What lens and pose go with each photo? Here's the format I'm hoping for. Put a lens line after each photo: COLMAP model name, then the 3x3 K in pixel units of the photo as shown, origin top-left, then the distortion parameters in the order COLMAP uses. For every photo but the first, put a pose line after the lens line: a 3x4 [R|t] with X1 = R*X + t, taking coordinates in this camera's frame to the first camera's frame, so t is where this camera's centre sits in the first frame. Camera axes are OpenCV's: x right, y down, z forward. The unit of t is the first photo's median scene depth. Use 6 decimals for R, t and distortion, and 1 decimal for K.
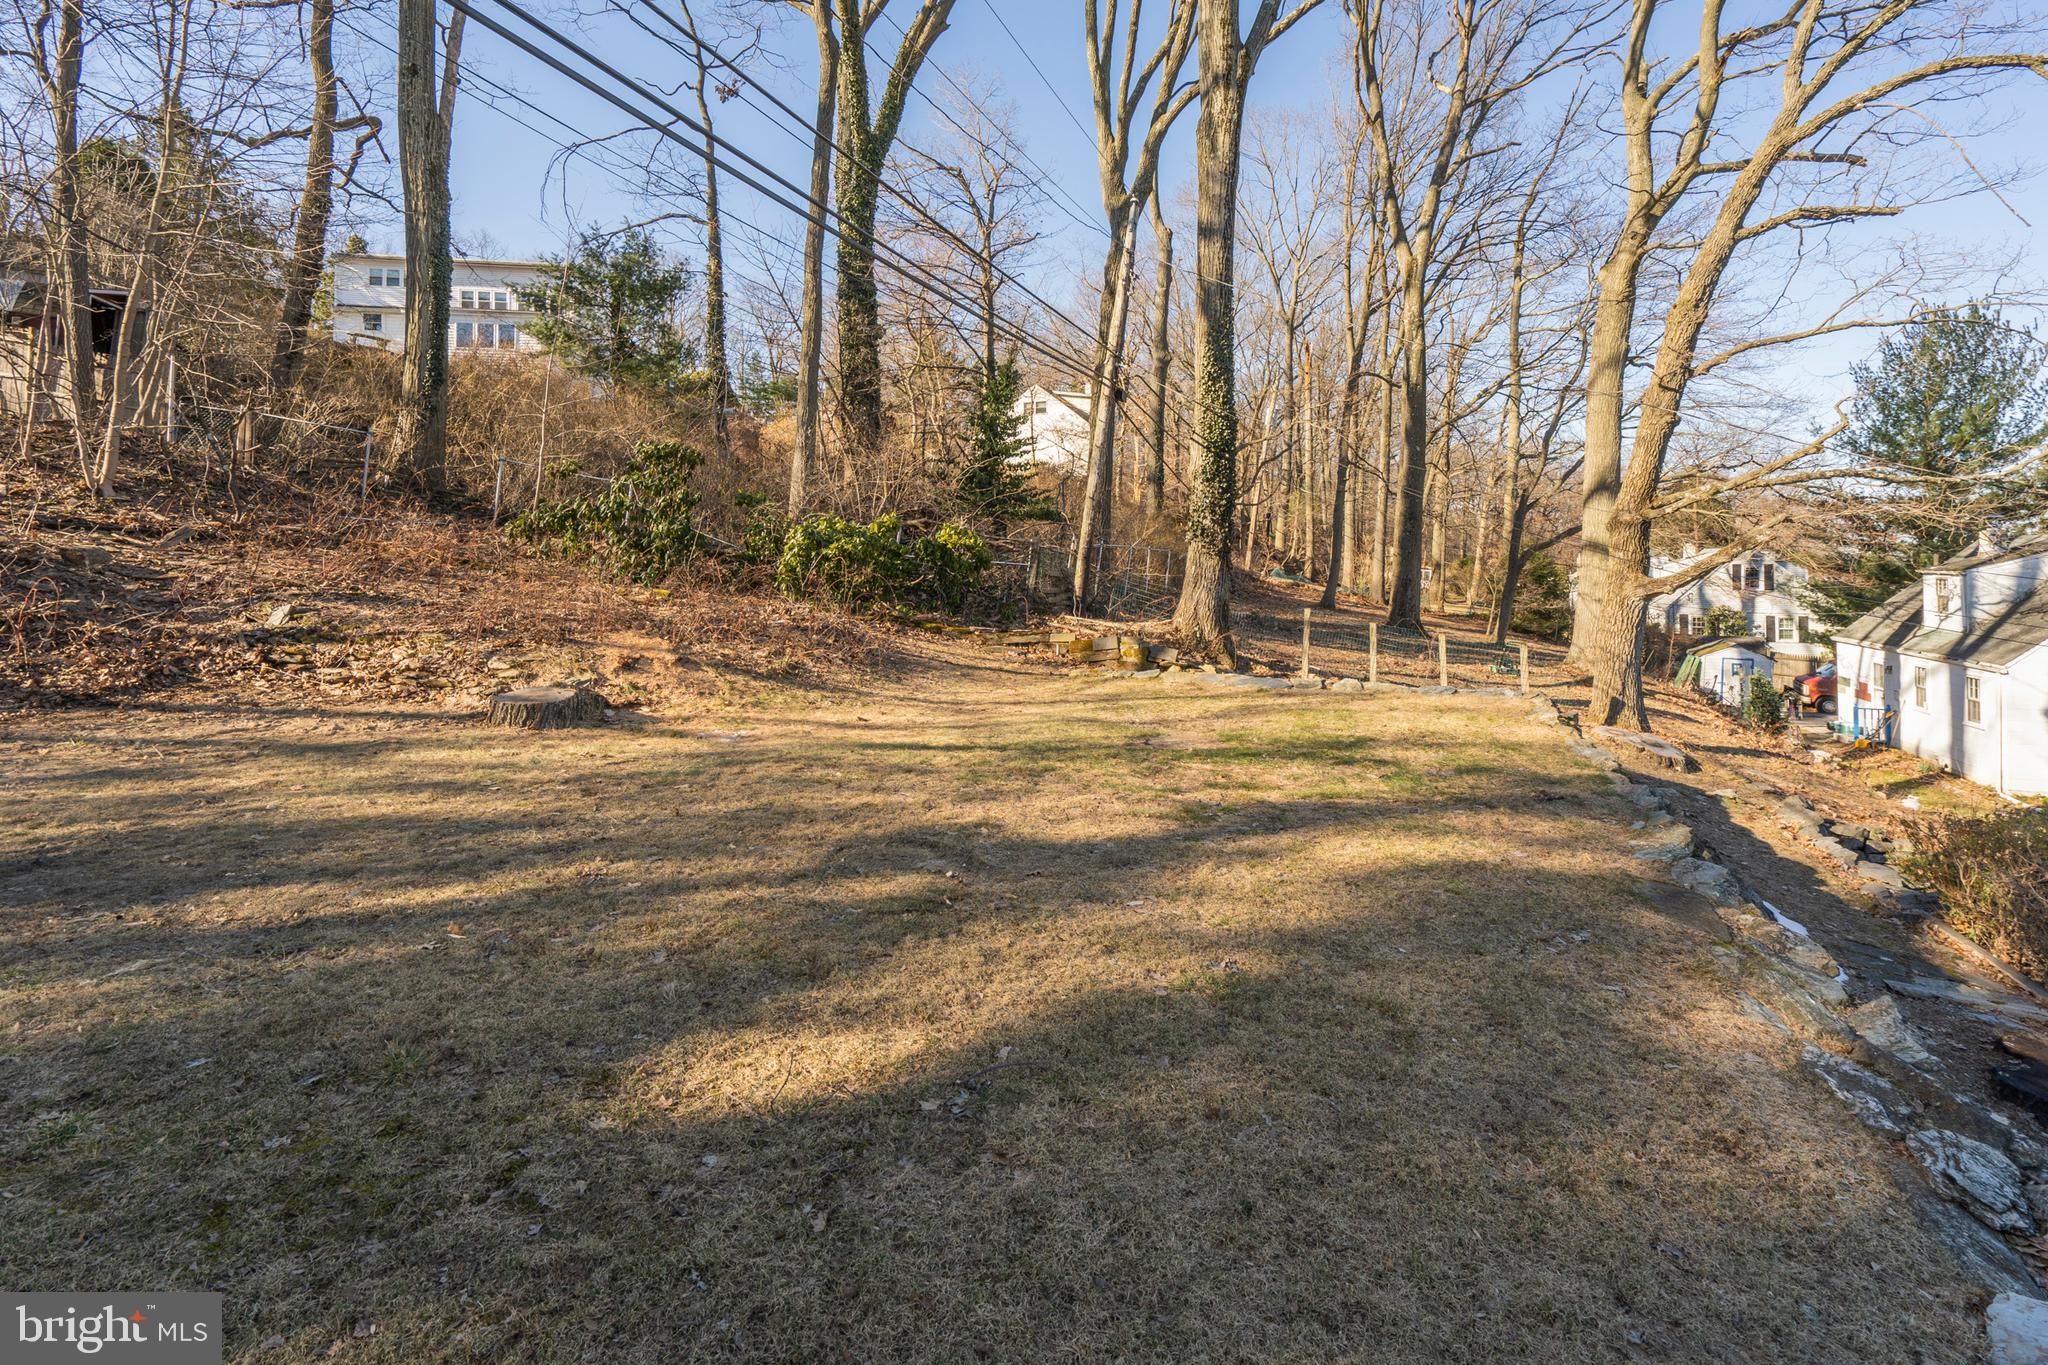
lens RADIAL K [[958.3, 0, 1024.0], [0, 958.3, 520.0], [0, 0, 1]] dist [-0.013592, 0.000153]
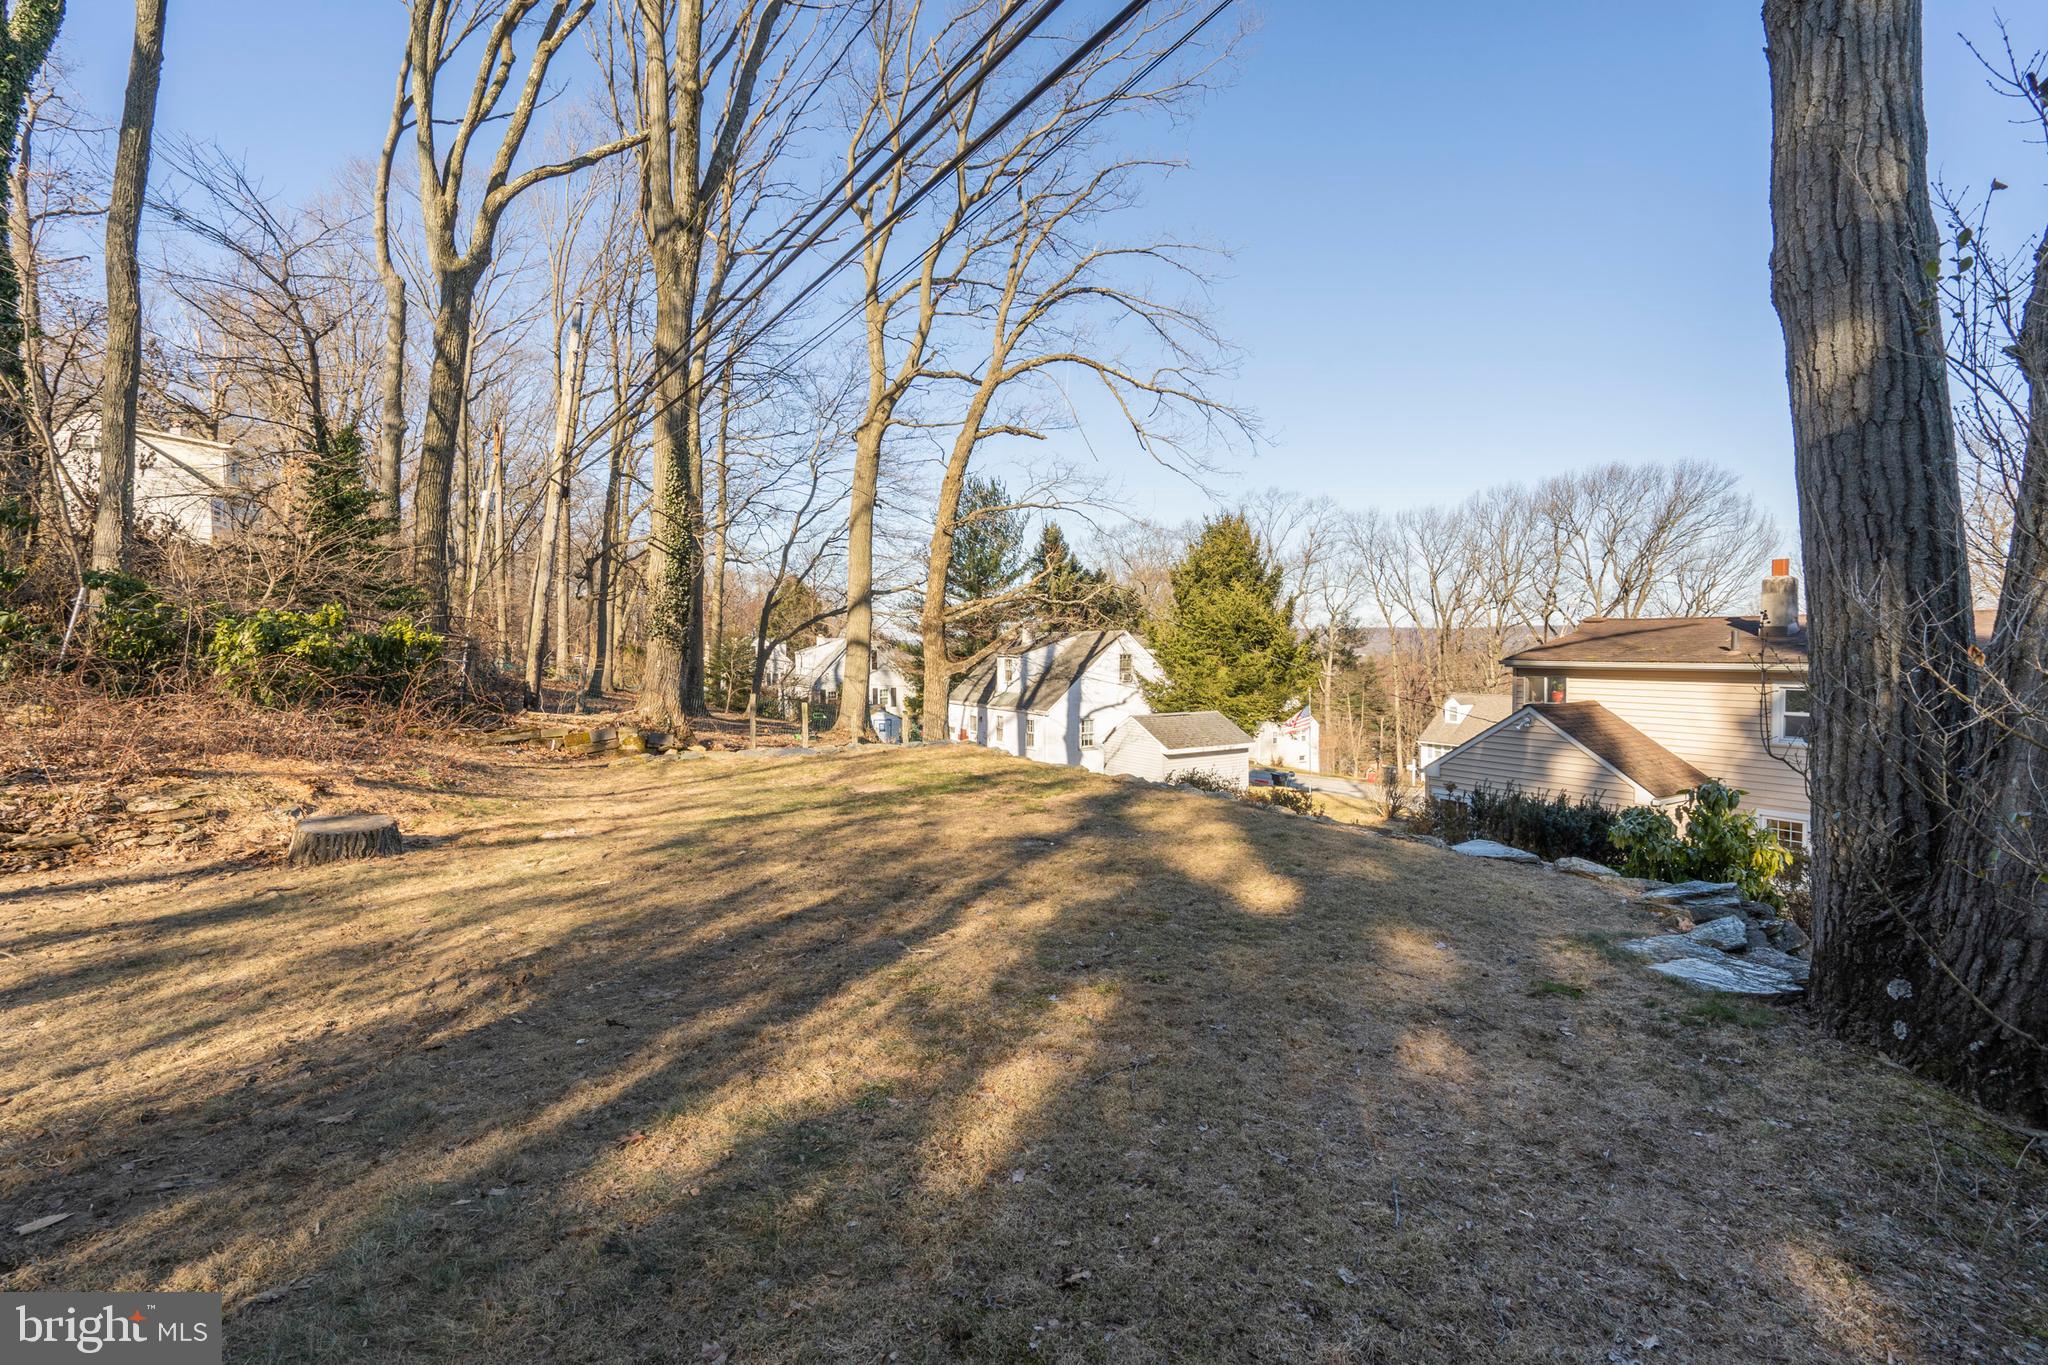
lens RADIAL K [[941.2, 0, 1029.6], [0, 941.2, 643.3], [0, 0, 1]] dist [-0.000952, 0.000349]
pose [[0.619880, -0.004018, 0.784687, -0.265897], [-0.024857, 0.999385, 0.024753, -0.005909], [-0.784303, -0.034849, 0.619398, -0.005347]]
